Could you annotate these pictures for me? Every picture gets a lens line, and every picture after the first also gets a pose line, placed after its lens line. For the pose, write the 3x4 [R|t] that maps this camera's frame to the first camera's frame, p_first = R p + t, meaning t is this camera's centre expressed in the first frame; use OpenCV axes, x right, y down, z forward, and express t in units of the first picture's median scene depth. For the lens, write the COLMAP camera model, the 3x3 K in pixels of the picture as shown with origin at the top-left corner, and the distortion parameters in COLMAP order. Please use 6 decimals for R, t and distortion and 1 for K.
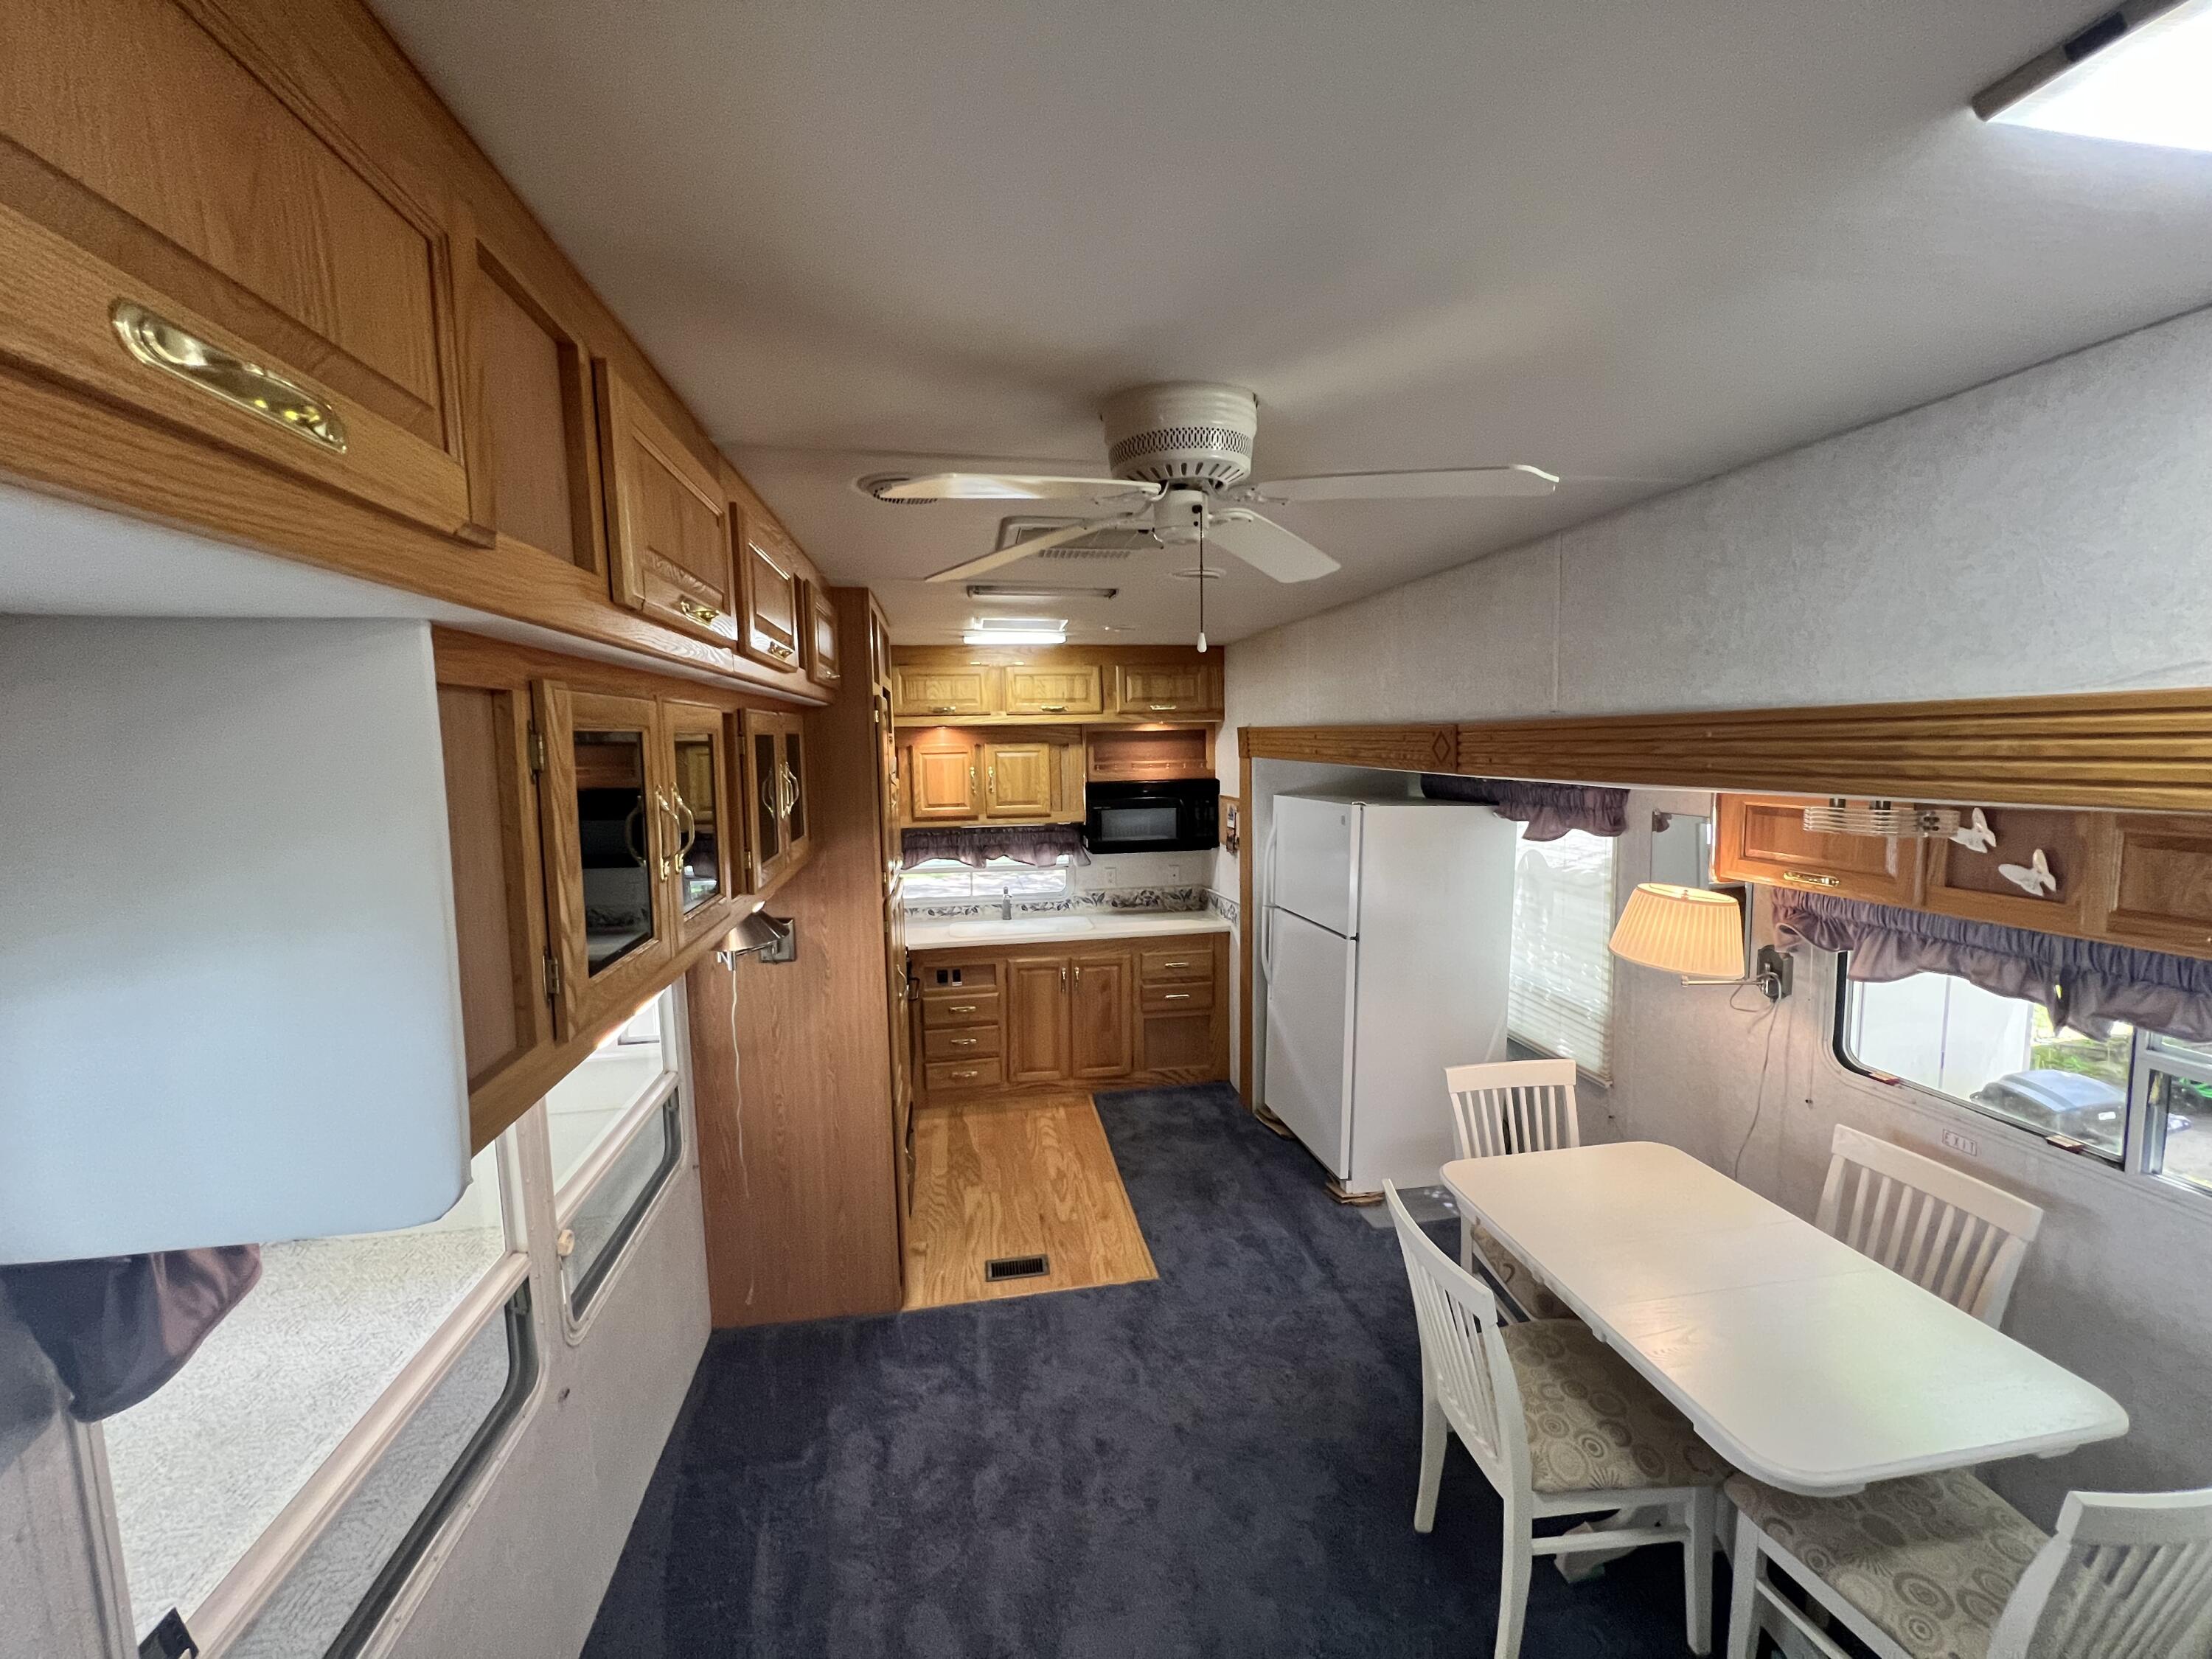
lens RADIAL K [[887.0, 0, 1103.0], [0, 887.0, 827.8], [0, 0, 1]] dist [-0.001679, 0.000366]
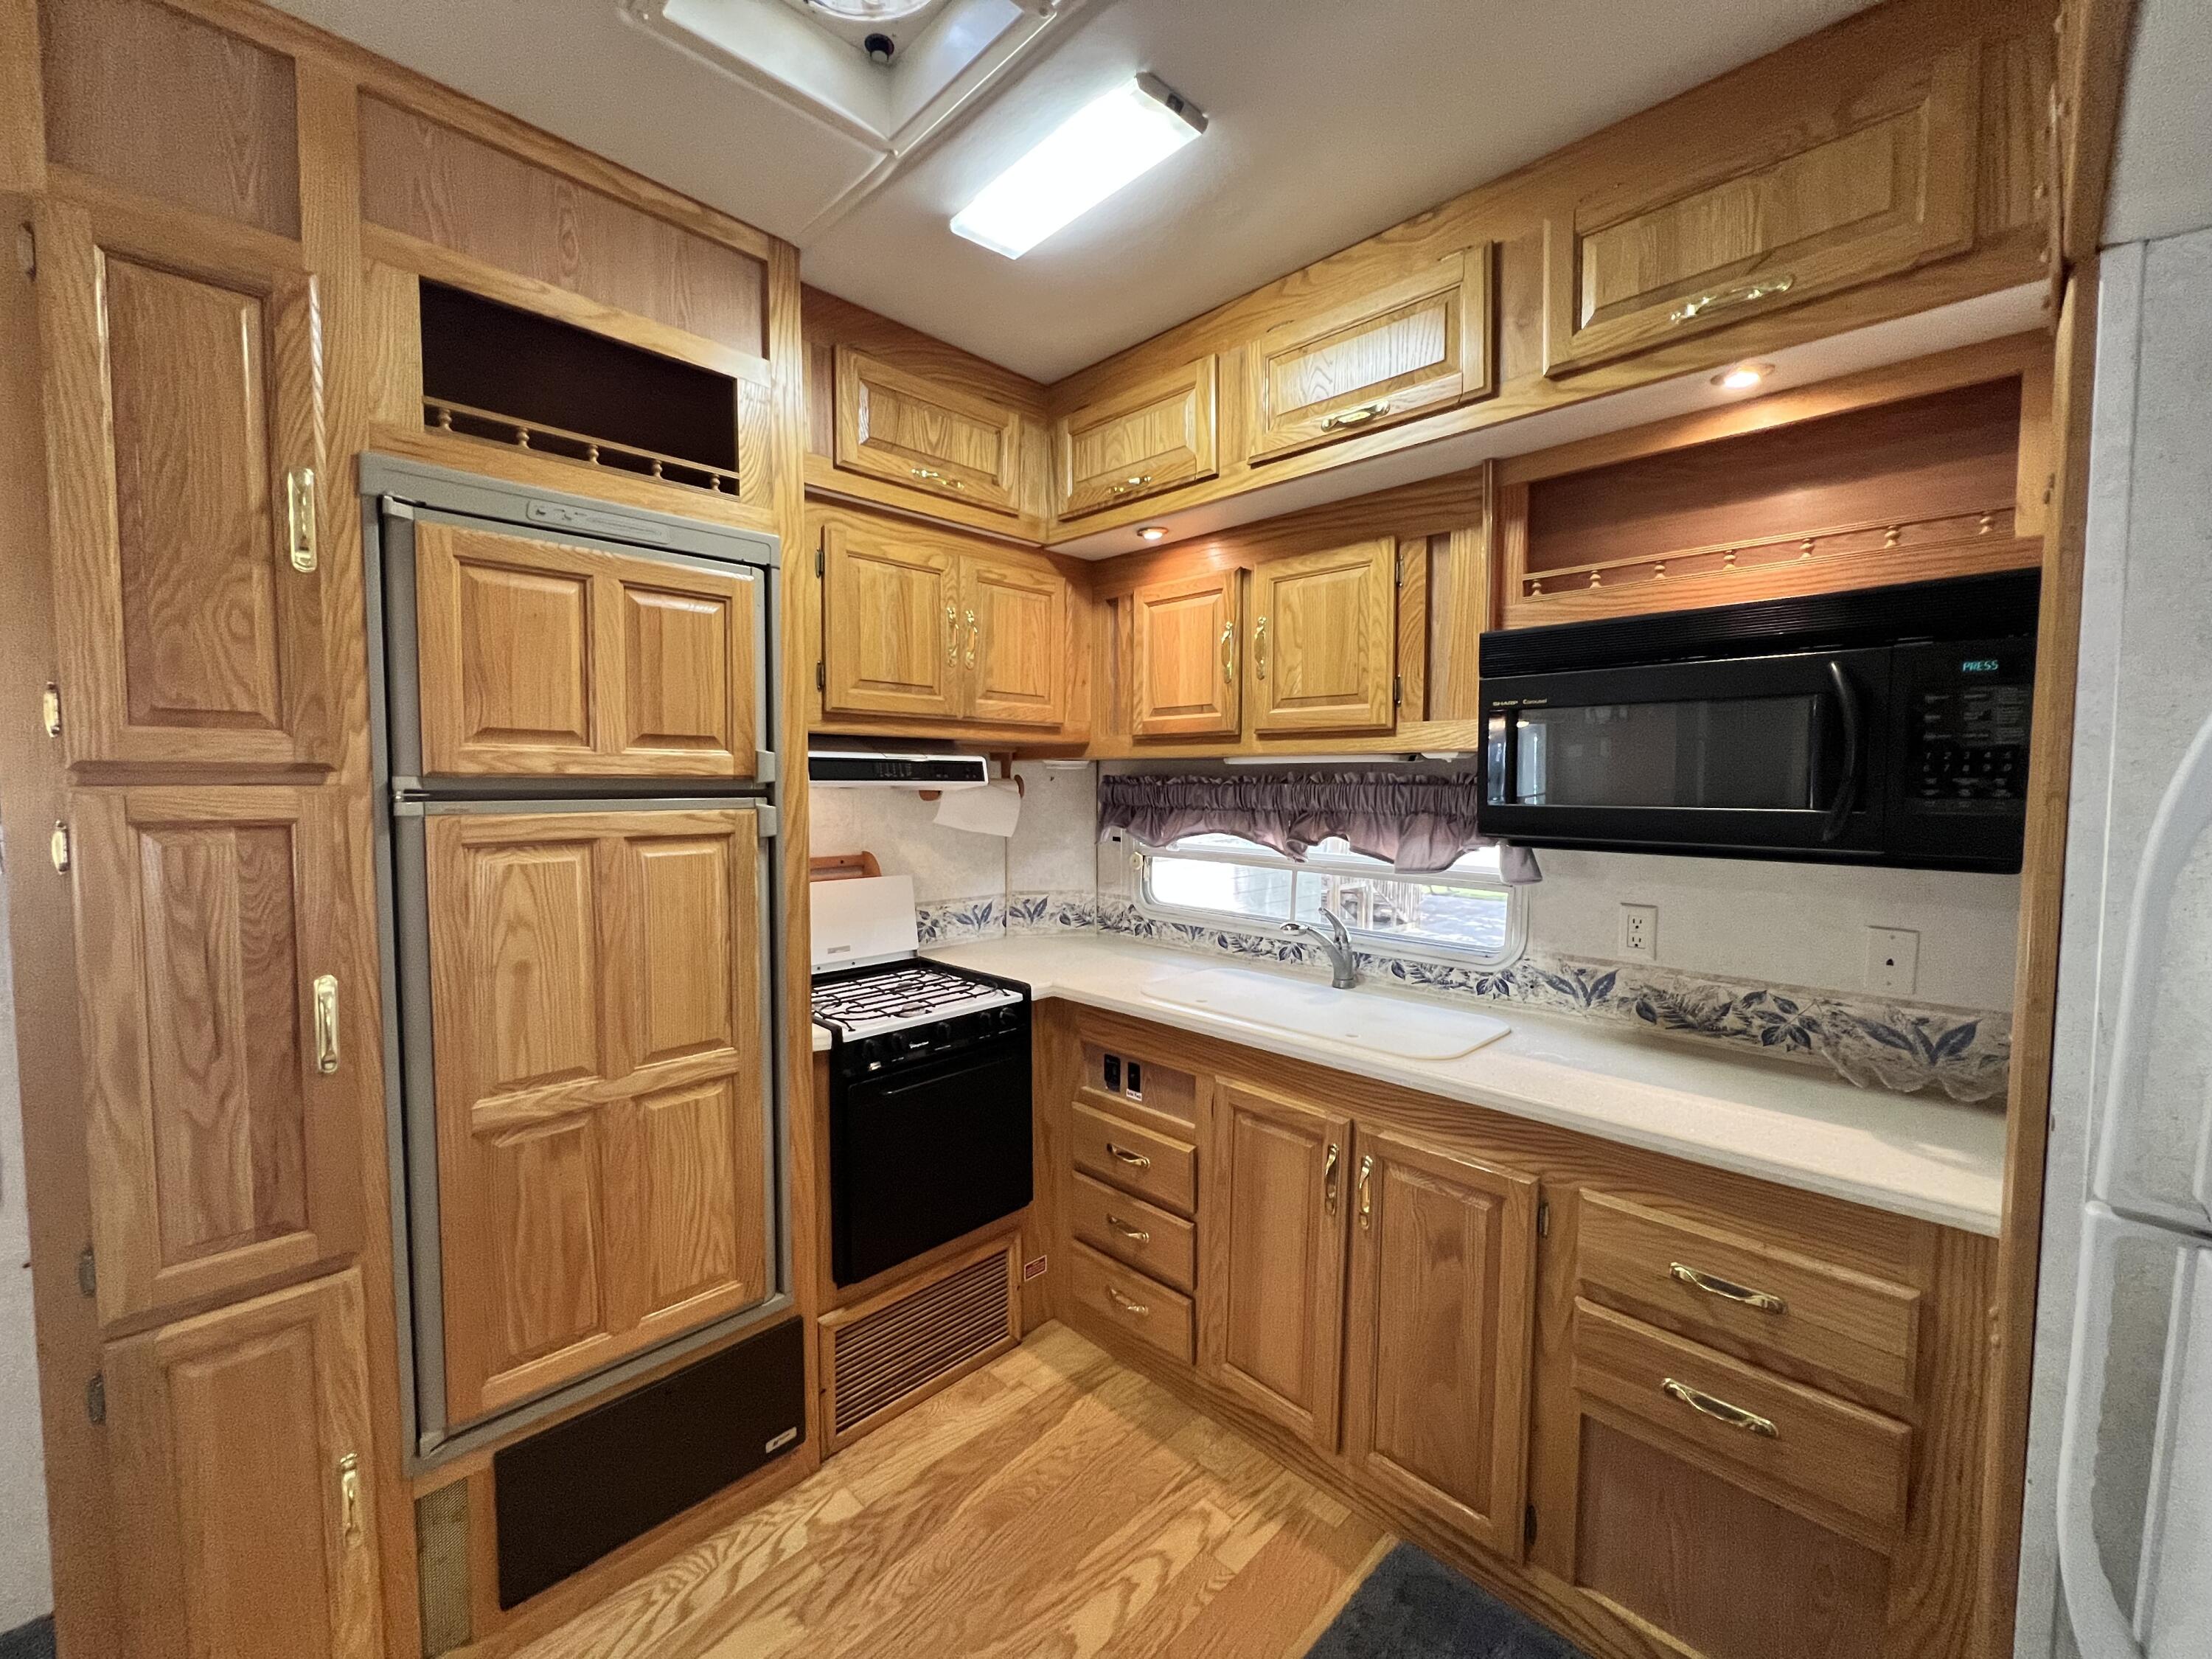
lens RADIAL K [[887.0, 0, 1101.6], [0, 887.0, 824.6], [0, 0, 1]] dist [-0.001679, 0.000366]
pose [[0.579419, 0.061492, -0.812707, 0.280830], [-0.095698, 0.995385, 0.007085, 0.054696], [0.809392, 0.073669, 0.582630, 1.069223]]
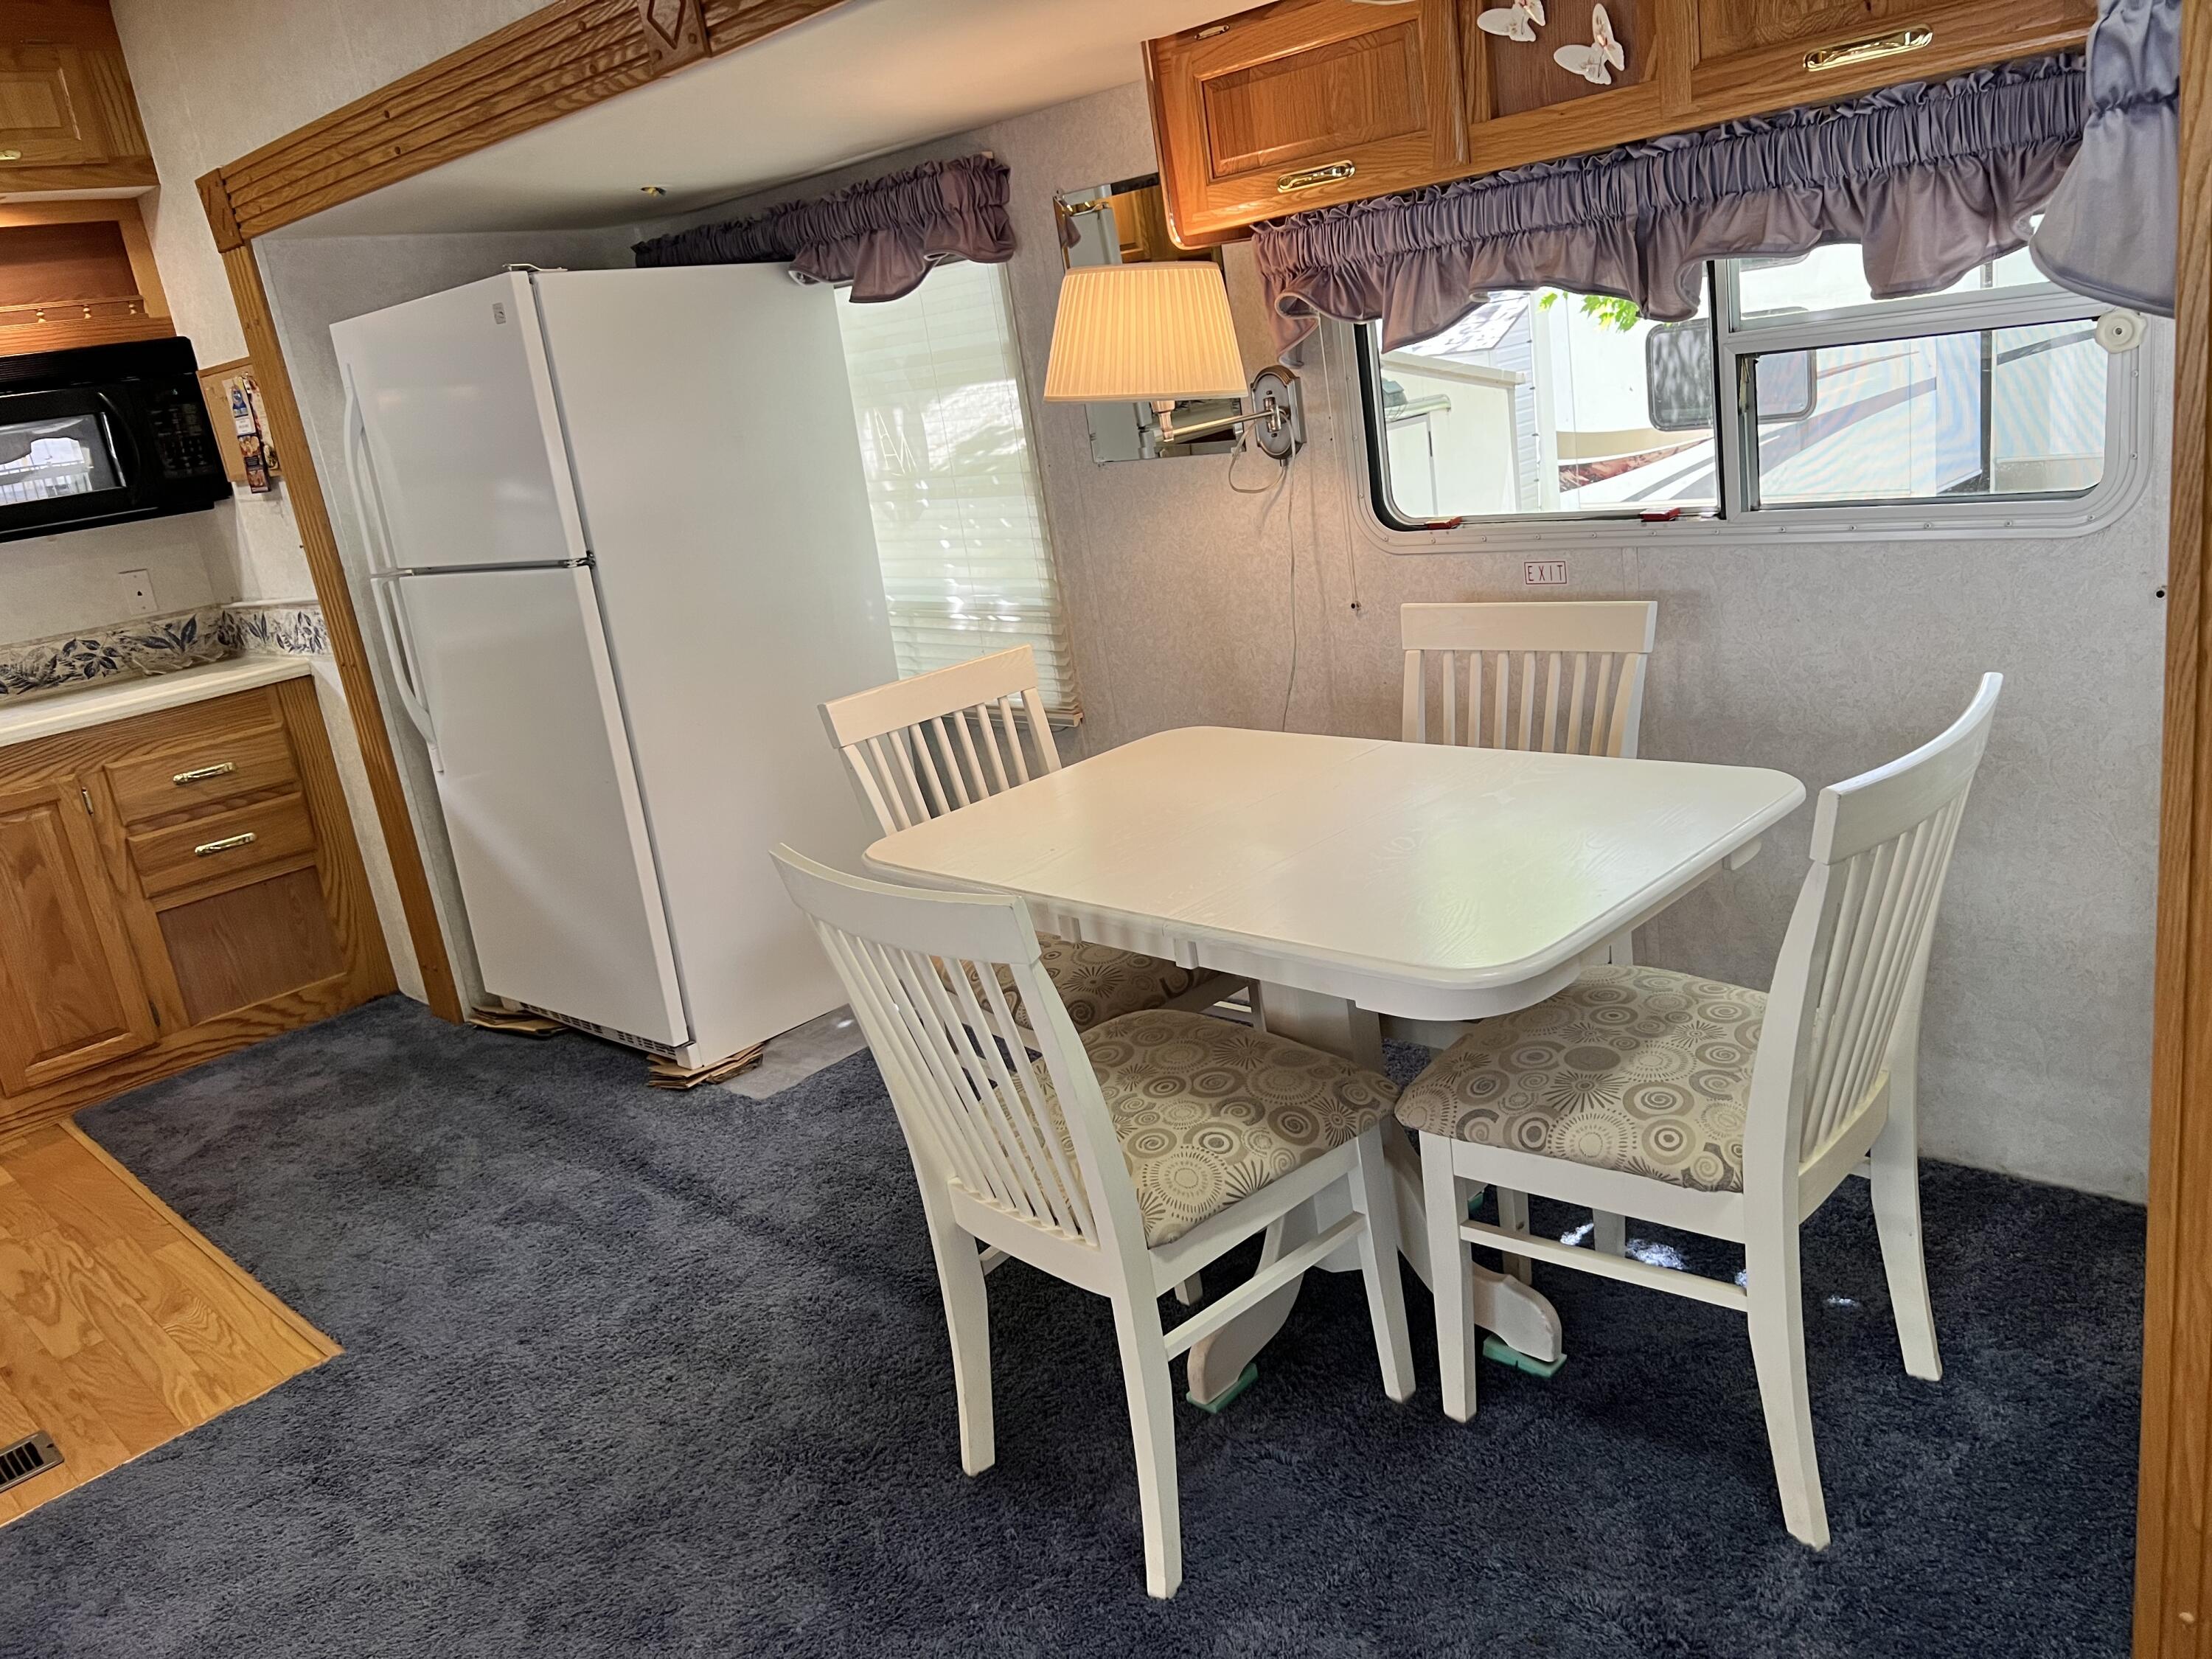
lens RADIAL K [[1656.8, 0, 1108.3], [0, 1656.8, 825.1], [0, 0, 1]] dist [0.059001, -0.066583]
pose [[0.803879, -0.257863, 0.535990, -0.011930], [0.185612, 0.964892, 0.185825, 0.168946], [-0.565091, -0.049895, 0.823519, 0.099822]]
